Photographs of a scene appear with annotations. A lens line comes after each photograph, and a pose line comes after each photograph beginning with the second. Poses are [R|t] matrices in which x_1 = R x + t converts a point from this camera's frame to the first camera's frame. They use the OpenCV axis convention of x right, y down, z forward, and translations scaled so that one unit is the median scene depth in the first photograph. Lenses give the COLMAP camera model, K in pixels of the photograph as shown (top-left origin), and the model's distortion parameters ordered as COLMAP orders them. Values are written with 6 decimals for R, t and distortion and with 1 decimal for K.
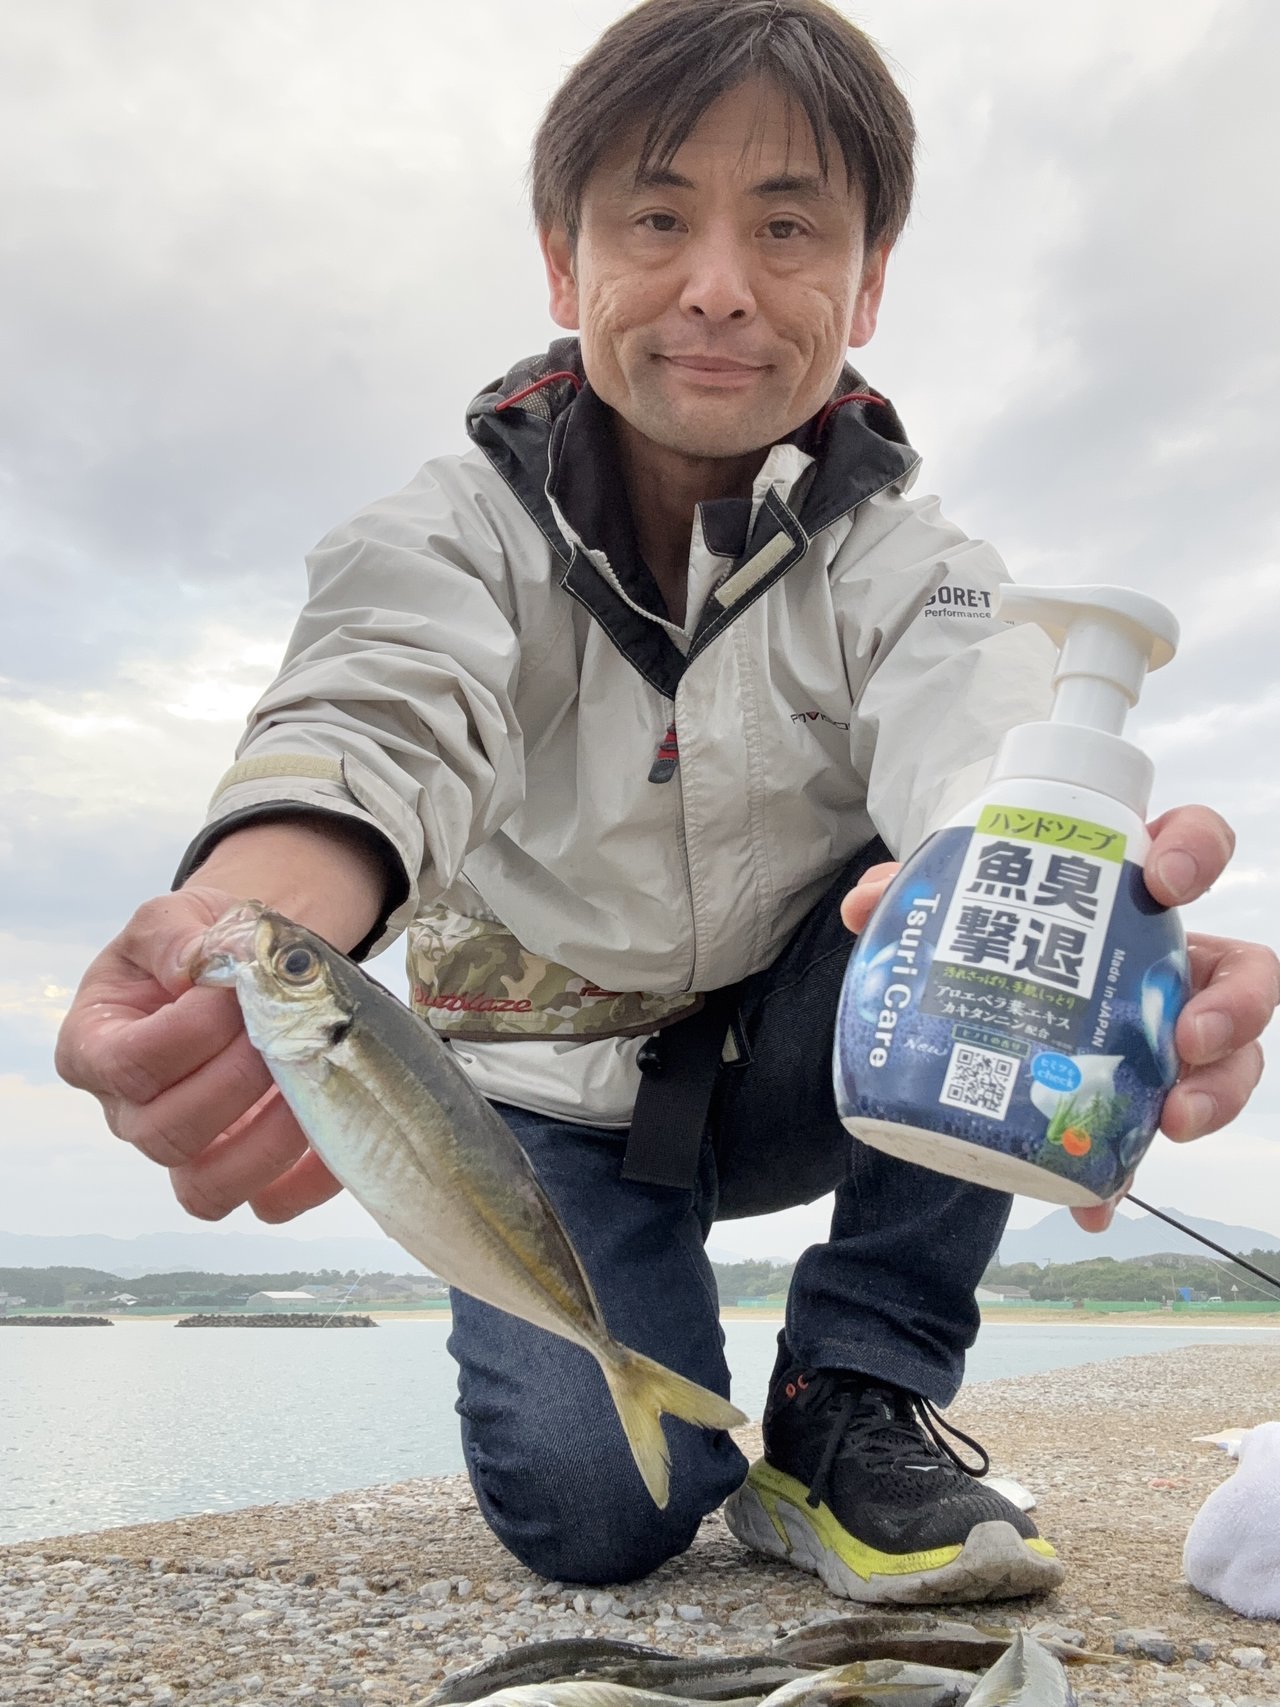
lens RADIAL K [[1493.2, 0, 639.1], [0, 1493.2, 854.4], [0, 0, 1]] dist [0.003414, 0.000553]
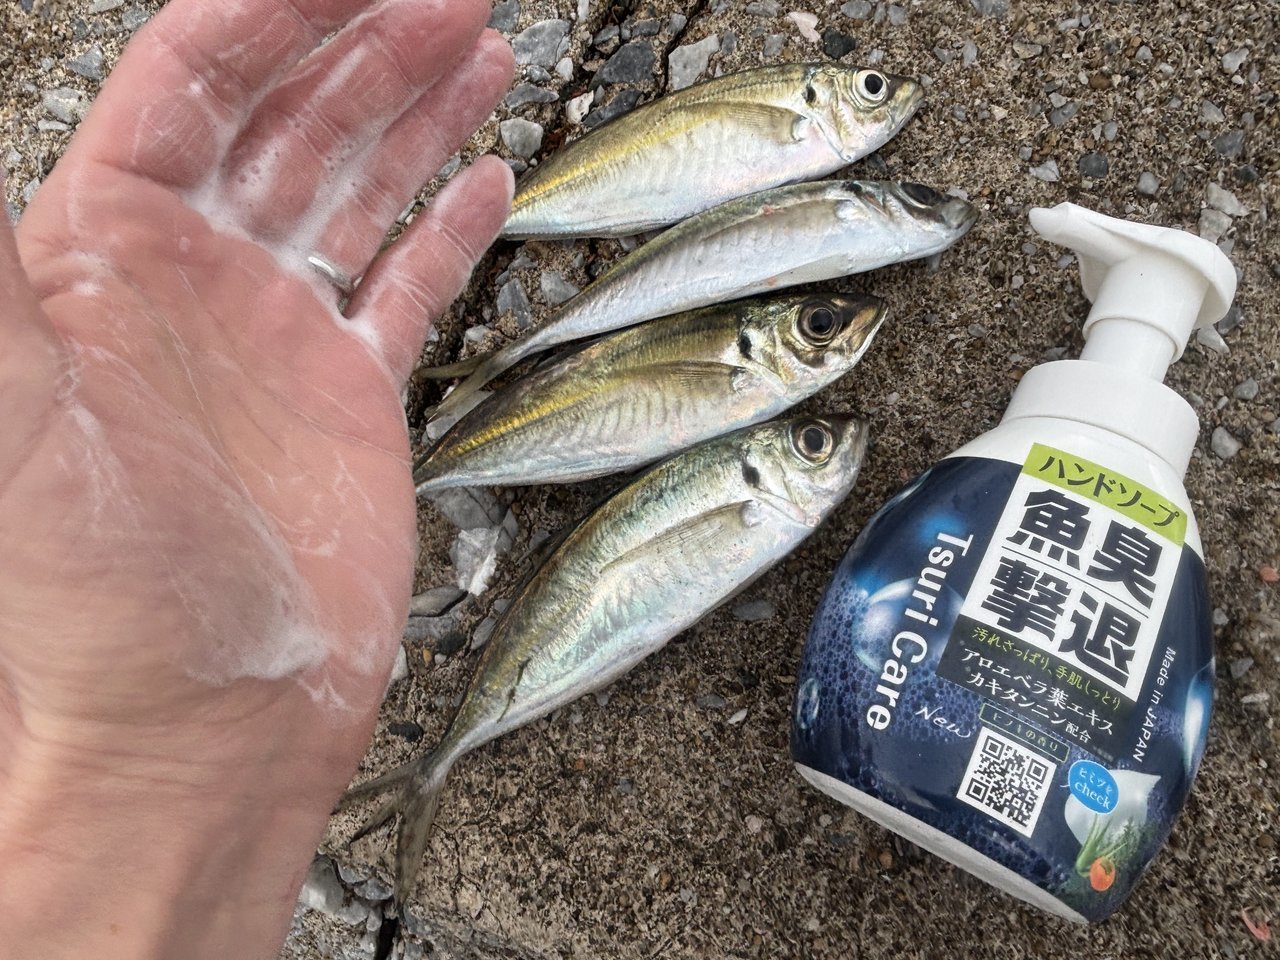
lens RADIAL K [[928.4, 0, 641.5], [0, 928.4, 481.9], [0, 0, 1]] dist [0.006060, 0.001320]
pose [[0.959842, 0.204656, 0.191883, -0.094439], [-0.225848, 0.969444, 0.095765, -0.011825], [-0.166421, -0.135256, 0.976734, 0.533208]]
